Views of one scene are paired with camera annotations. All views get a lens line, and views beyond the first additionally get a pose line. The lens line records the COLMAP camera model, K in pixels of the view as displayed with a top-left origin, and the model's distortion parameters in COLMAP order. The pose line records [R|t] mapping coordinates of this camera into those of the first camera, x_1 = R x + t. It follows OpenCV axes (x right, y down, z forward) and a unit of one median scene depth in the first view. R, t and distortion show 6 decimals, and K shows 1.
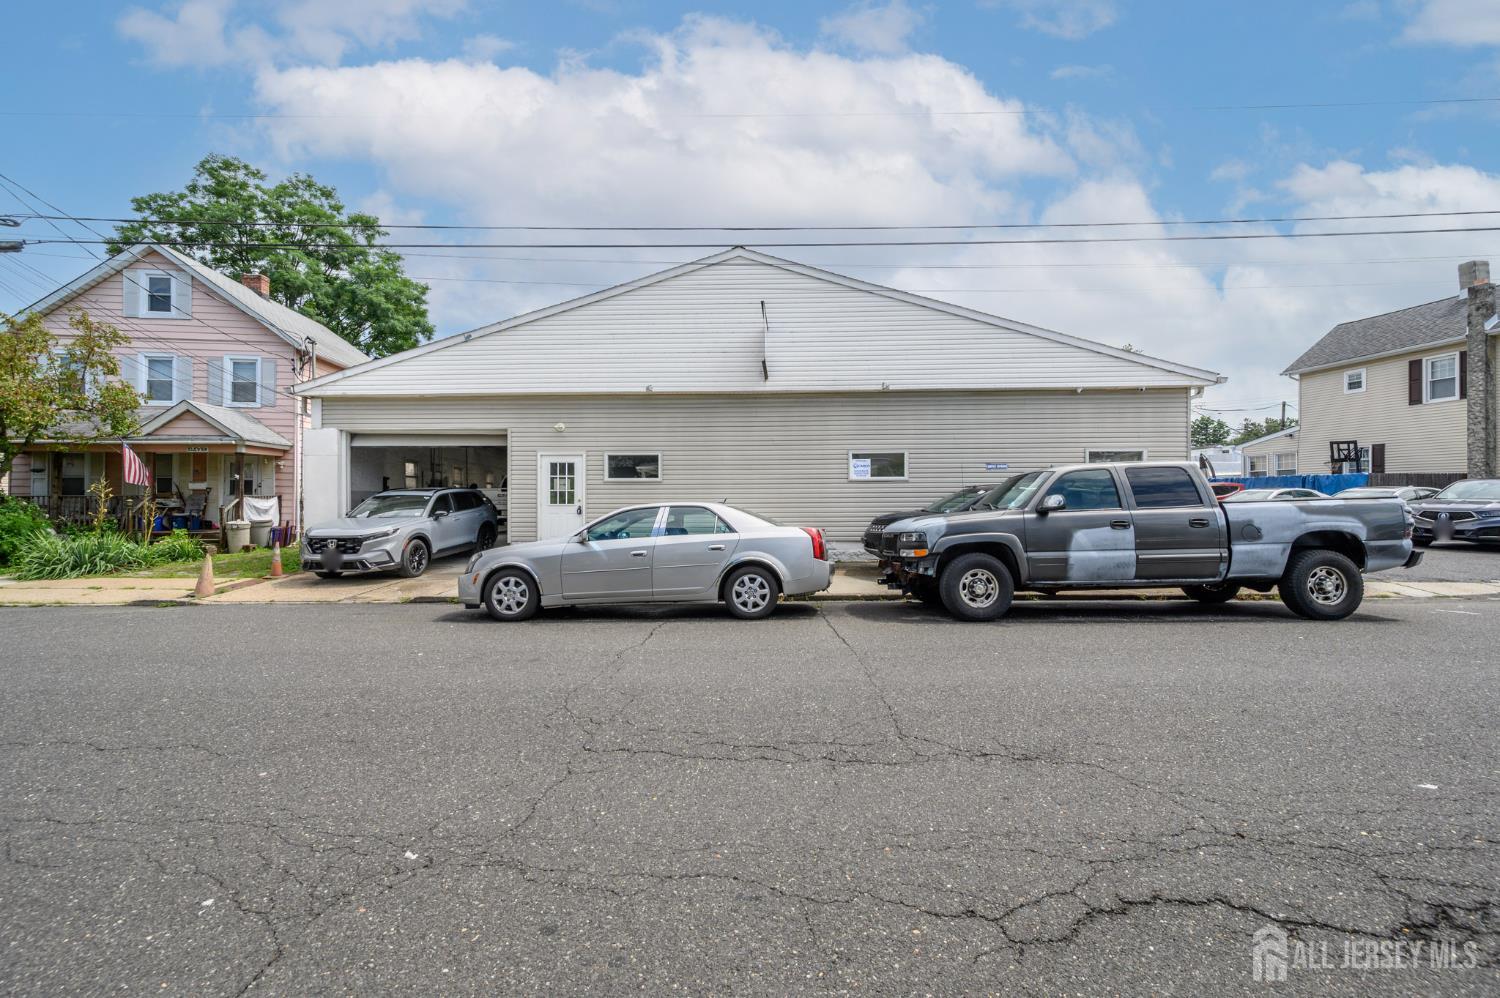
lens RADIAL K [[589.7, 0, 749.8], [0, 589.7, 502.4], [0, 0, 1]] dist [-0.000412, -0.000064]
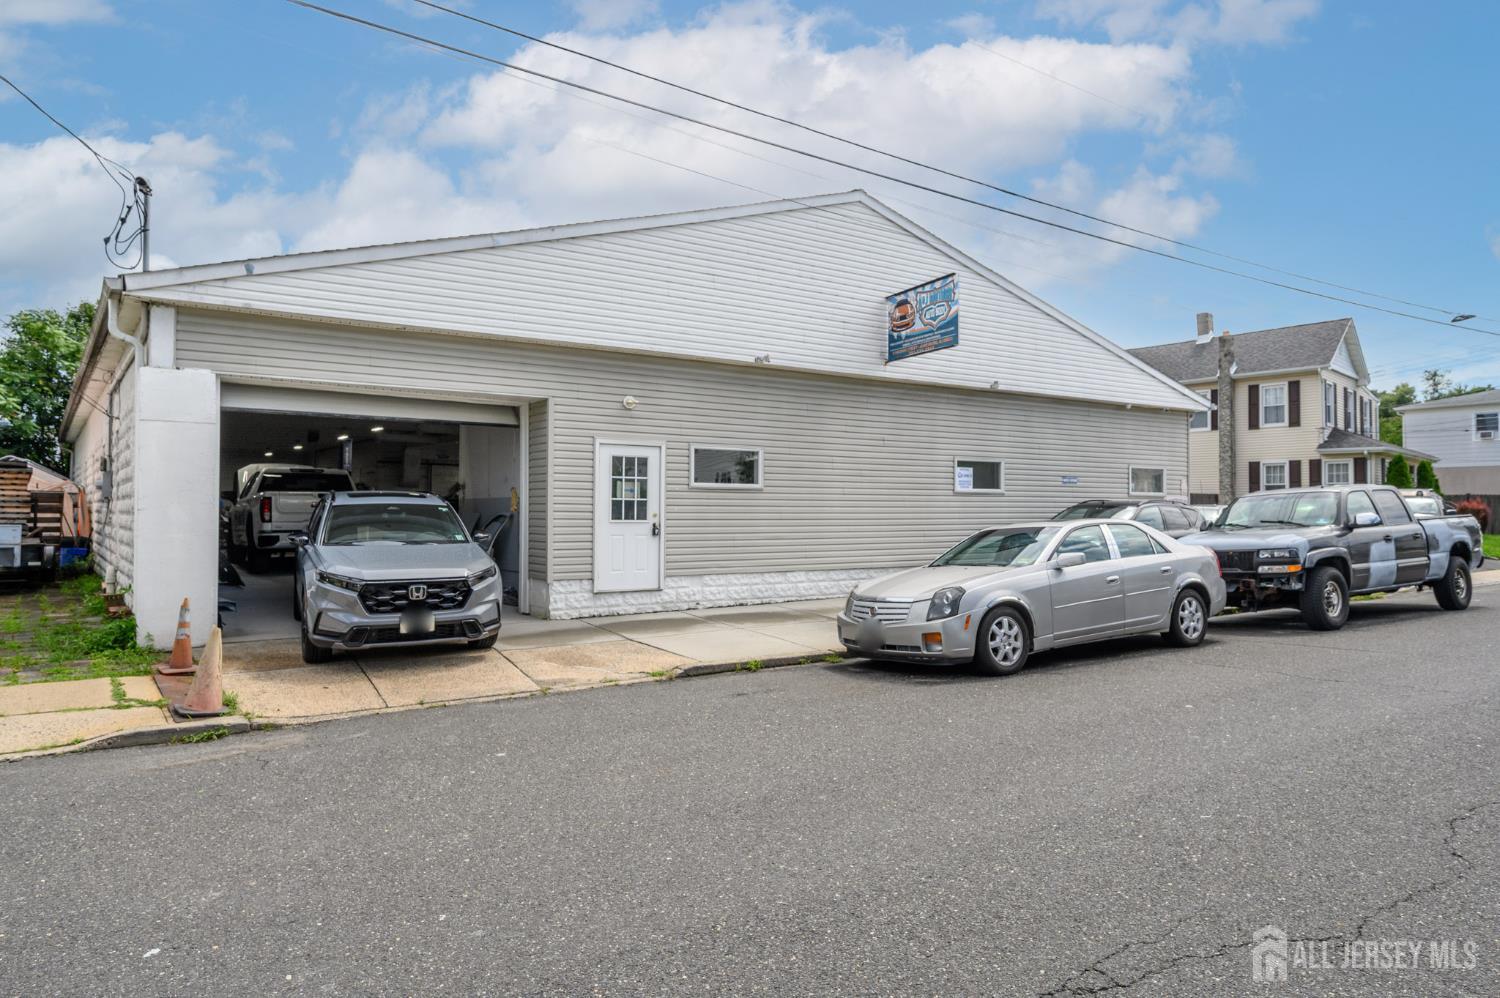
lens RADIAL K [[845.4, 0, 750.0], [0, 845.4, 499.0], [0, 0, 1]] dist [-0.003835, -0.000282]
pose [[0.841199, 0.014169, 0.540541, -0.727275], [-0.002859, 0.999759, -0.021758, -0.000658], [-0.540719, 0.016758, 0.841036, 0.144950]]
